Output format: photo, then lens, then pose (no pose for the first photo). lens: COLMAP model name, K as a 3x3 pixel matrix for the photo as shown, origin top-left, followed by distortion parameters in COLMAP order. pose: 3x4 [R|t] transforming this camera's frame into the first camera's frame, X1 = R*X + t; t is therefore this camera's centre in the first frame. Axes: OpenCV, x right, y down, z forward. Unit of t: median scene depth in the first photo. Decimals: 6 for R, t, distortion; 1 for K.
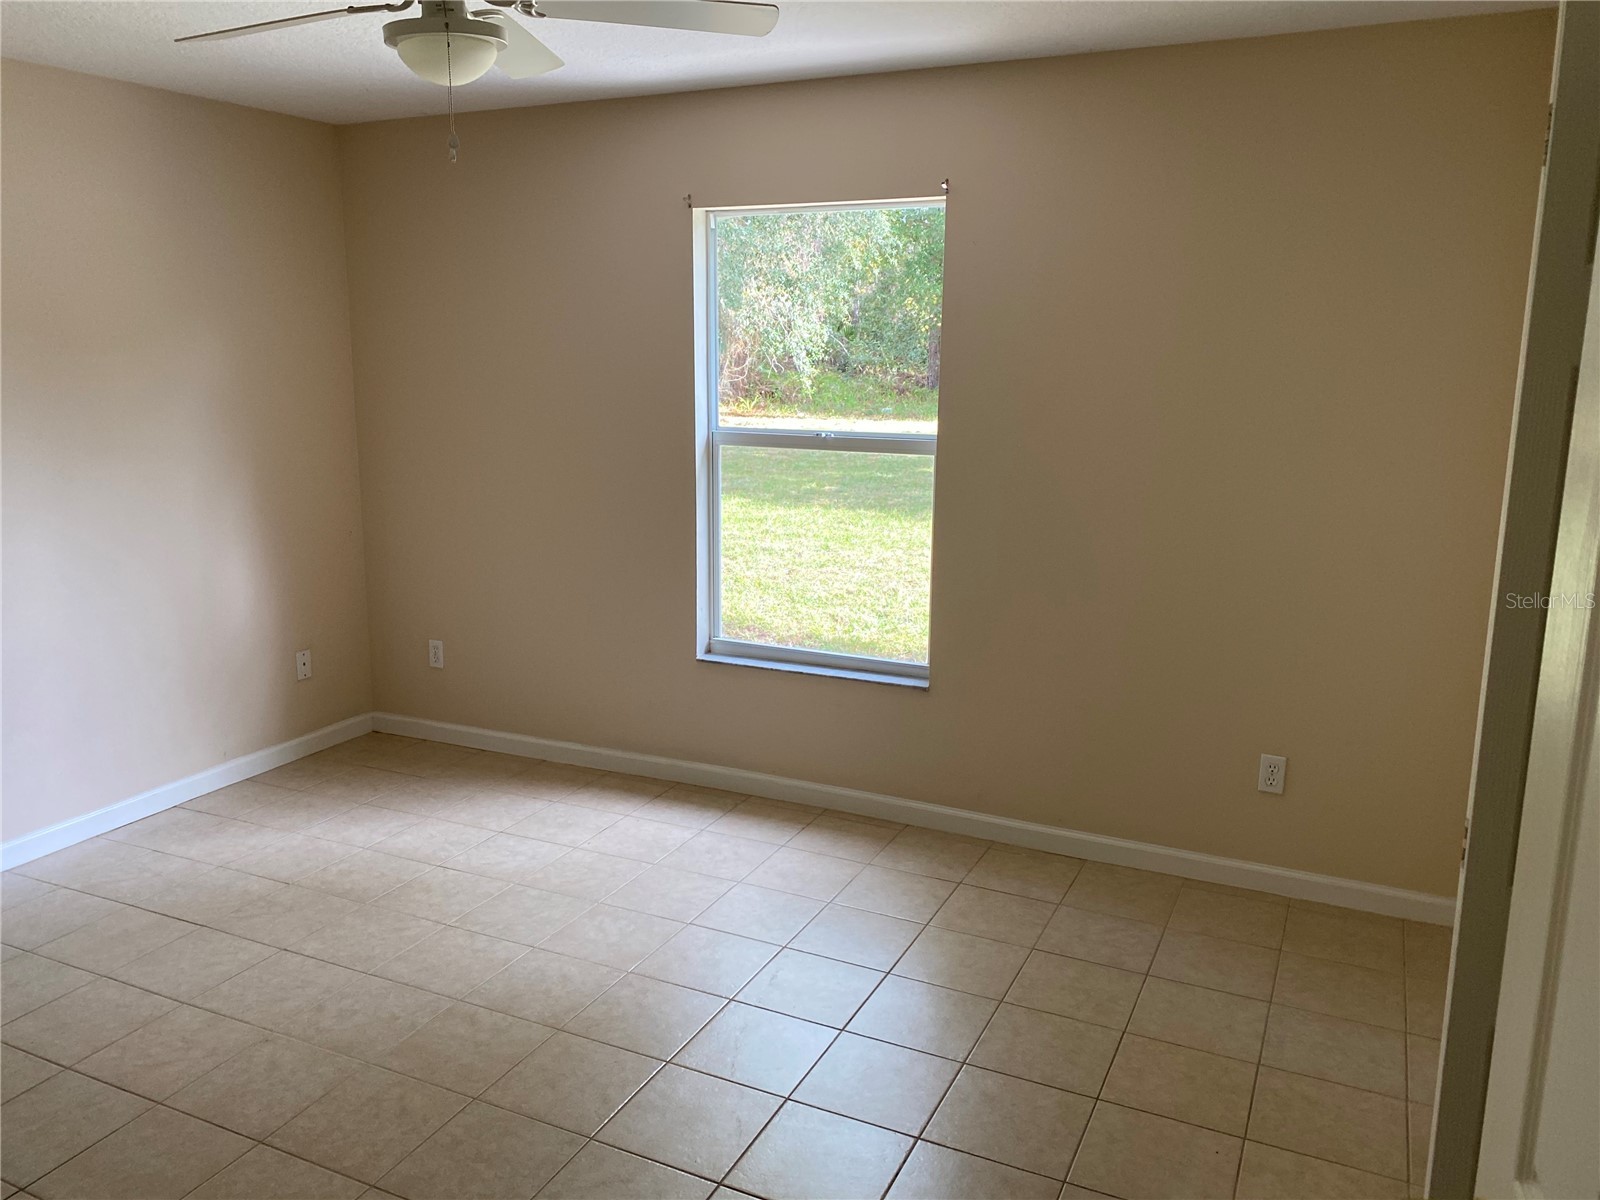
lens RADIAL K [[1208.2, 0, 798.3], [0, 1208.2, 605.6], [0, 0, 1]] dist [0.014667, 0.006645]
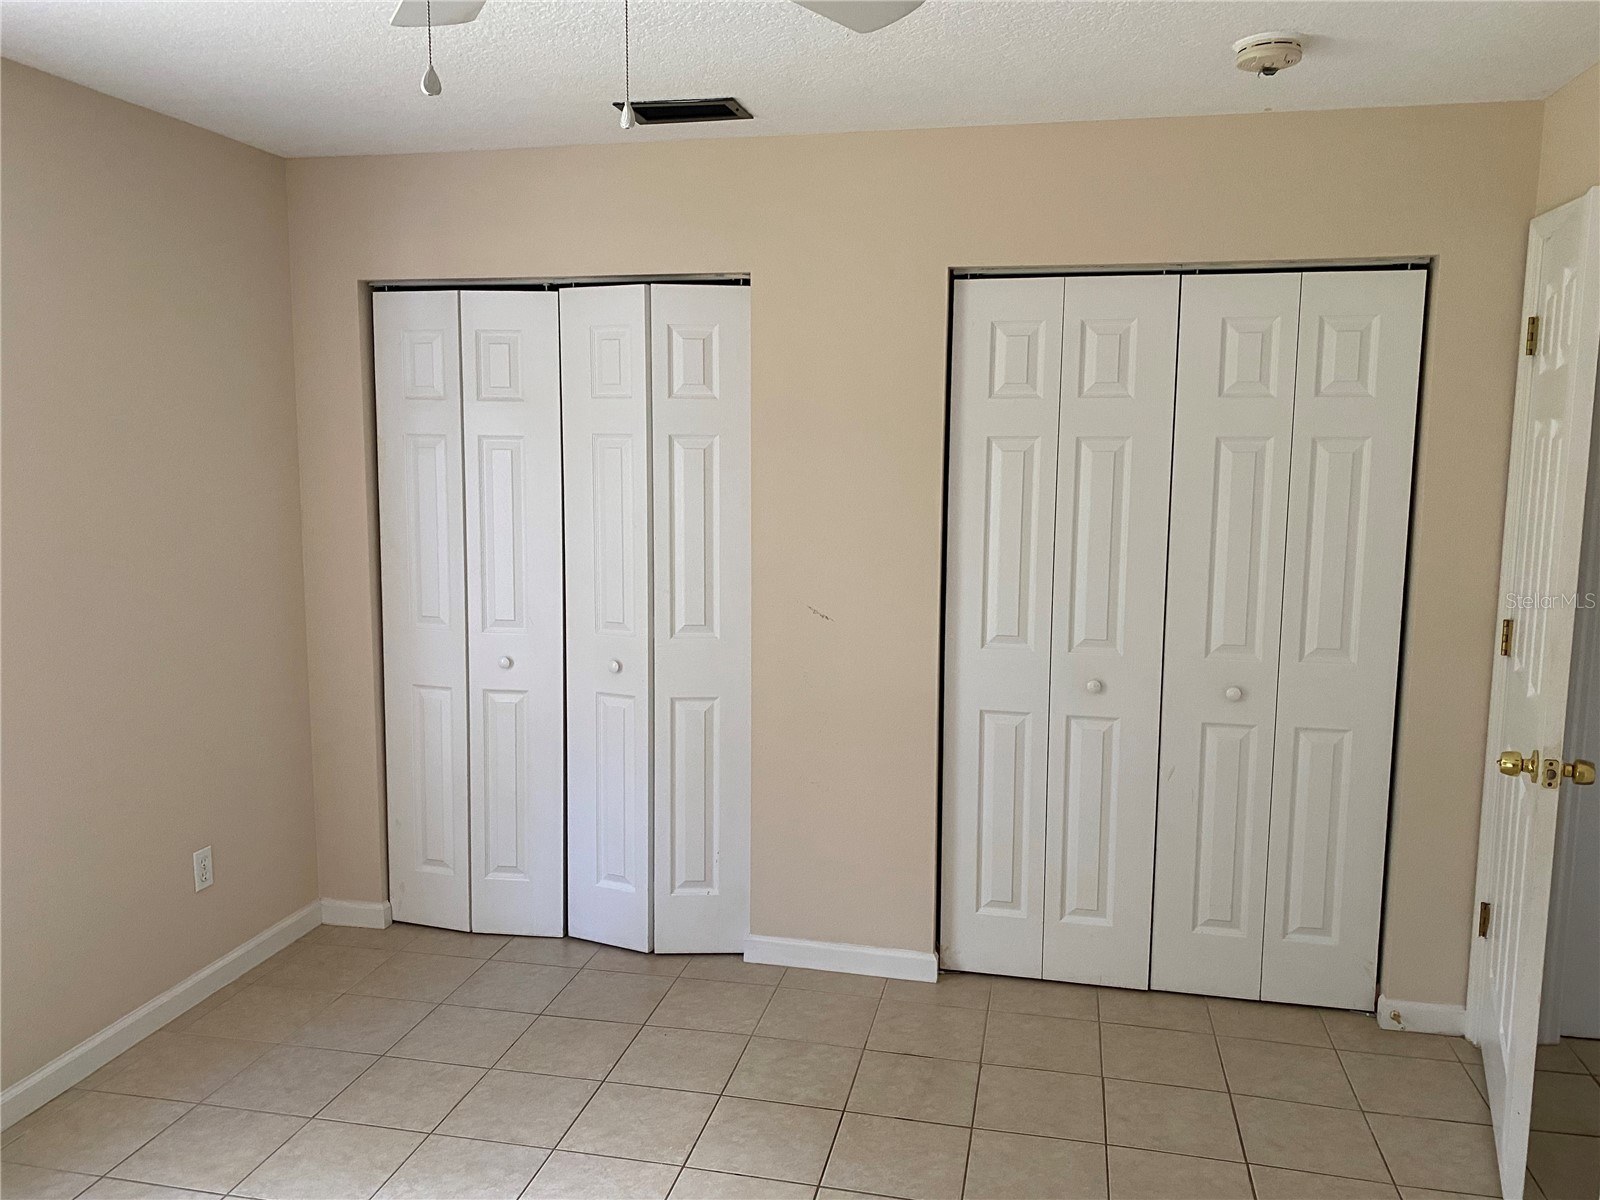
lens RADIAL K [[1208.2, 0, 799.8], [0, 1208.2, 592.4], [0, 0, 1]] dist [0.014667, 0.006645]
pose [[-0.241763, -0.129985, 0.961590, -0.737147], [0.175932, 0.968690, 0.175178, -0.190270], [-0.954253, 0.211526, -0.211325, 0.823585]]
